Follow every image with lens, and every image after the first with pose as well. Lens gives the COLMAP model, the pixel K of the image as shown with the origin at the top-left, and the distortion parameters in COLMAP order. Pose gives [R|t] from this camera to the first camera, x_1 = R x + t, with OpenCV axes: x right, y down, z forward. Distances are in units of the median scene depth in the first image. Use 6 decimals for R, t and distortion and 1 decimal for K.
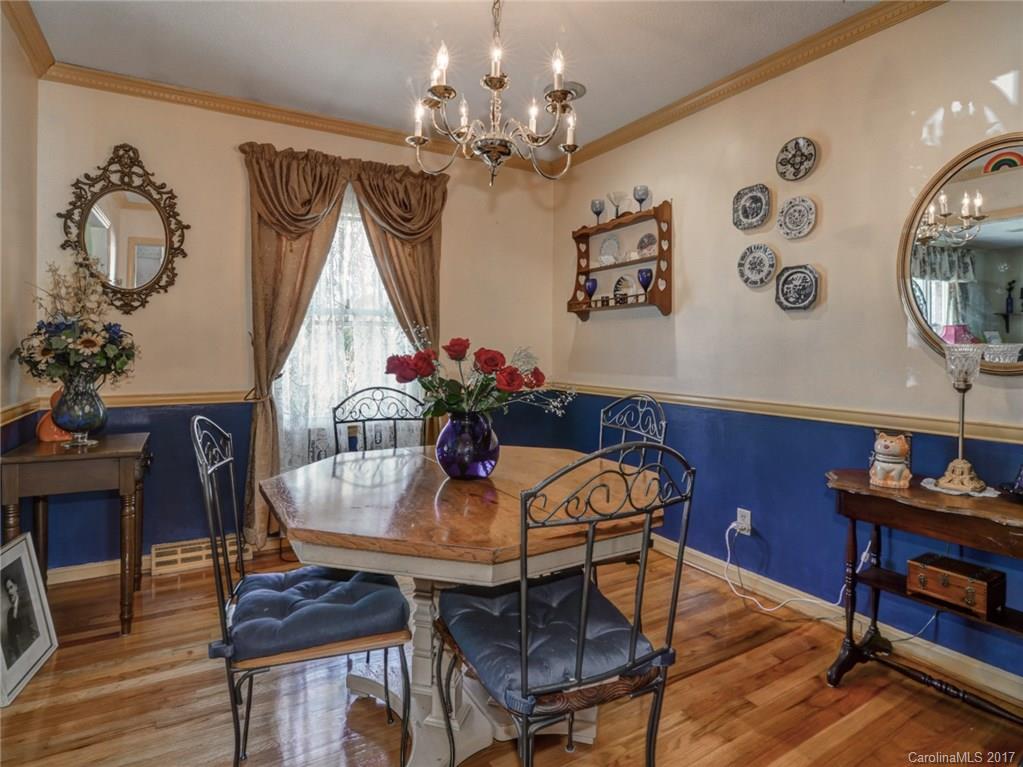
lens RADIAL K [[548.2, 0, 518.4], [0, 548.2, 376.3], [0, 0, 1]] dist [-0.034093, 0.003278]
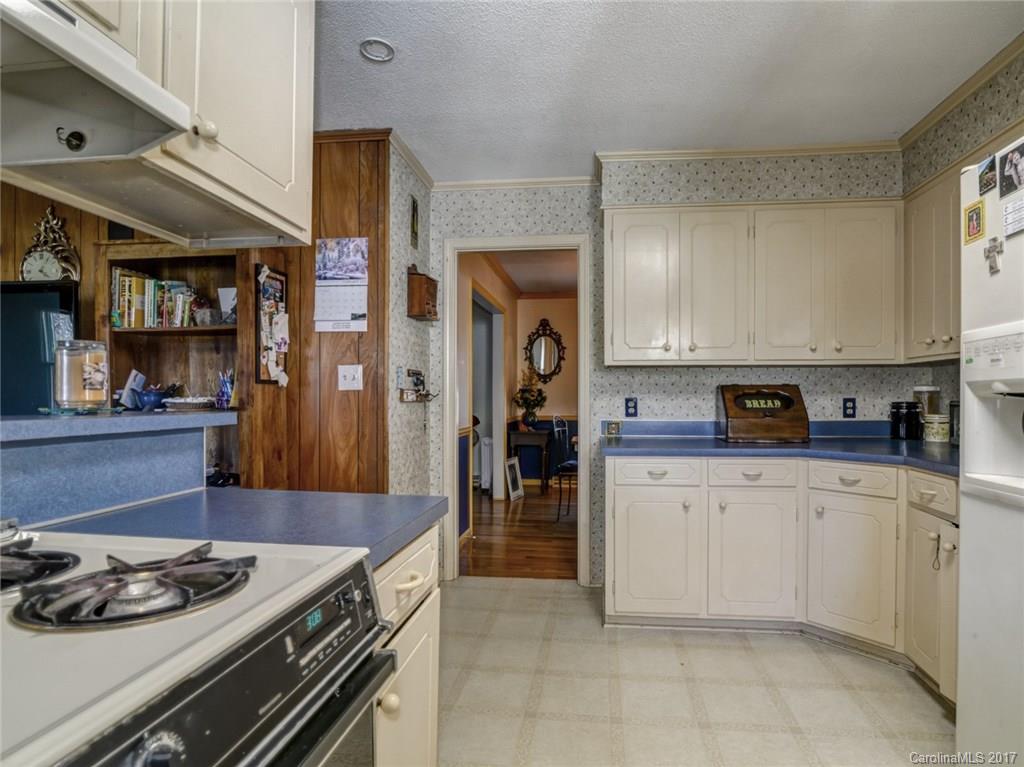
lens RADIAL K [[548.8, 0, 518.4], [0, 548.8, 389.5], [0, 0, 1]] dist [-0.034093, 0.003278]
pose [[0.761870, -0.034227, -0.646825, 0.890044], [-0.007794, 0.998046, -0.061992, 0.074794], [0.647683, 0.052271, 0.760115, -1.096863]]
